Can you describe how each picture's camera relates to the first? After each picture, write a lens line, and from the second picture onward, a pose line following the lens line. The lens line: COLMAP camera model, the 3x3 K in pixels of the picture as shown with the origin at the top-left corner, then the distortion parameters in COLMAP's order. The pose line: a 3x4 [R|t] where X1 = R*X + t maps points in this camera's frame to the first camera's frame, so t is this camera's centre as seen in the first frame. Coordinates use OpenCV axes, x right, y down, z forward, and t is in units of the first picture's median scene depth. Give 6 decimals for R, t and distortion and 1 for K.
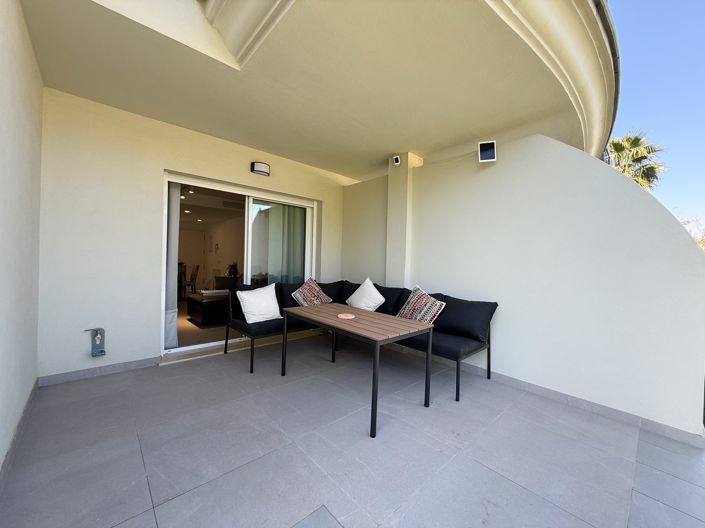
lens RADIAL K [[283.0, 0, 353.2], [0, 283.0, 265.2], [0, 0, 1]] dist [-0.003815, -0.000209]
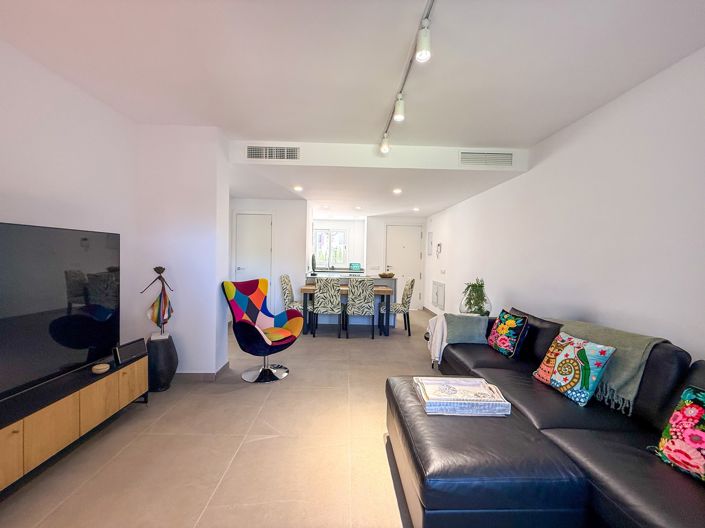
lens RADIAL K [[283.0, 0, 352.3], [0, 283.0, 263.3], [0, 0, 1]] dist [-0.003815, -0.000209]
pose [[0.755327, 0.006232, -0.655318, -0.241873], [-0.005920, 0.999979, 0.002687, -0.035253], [0.655321, 0.001850, 0.755348, 0.440539]]
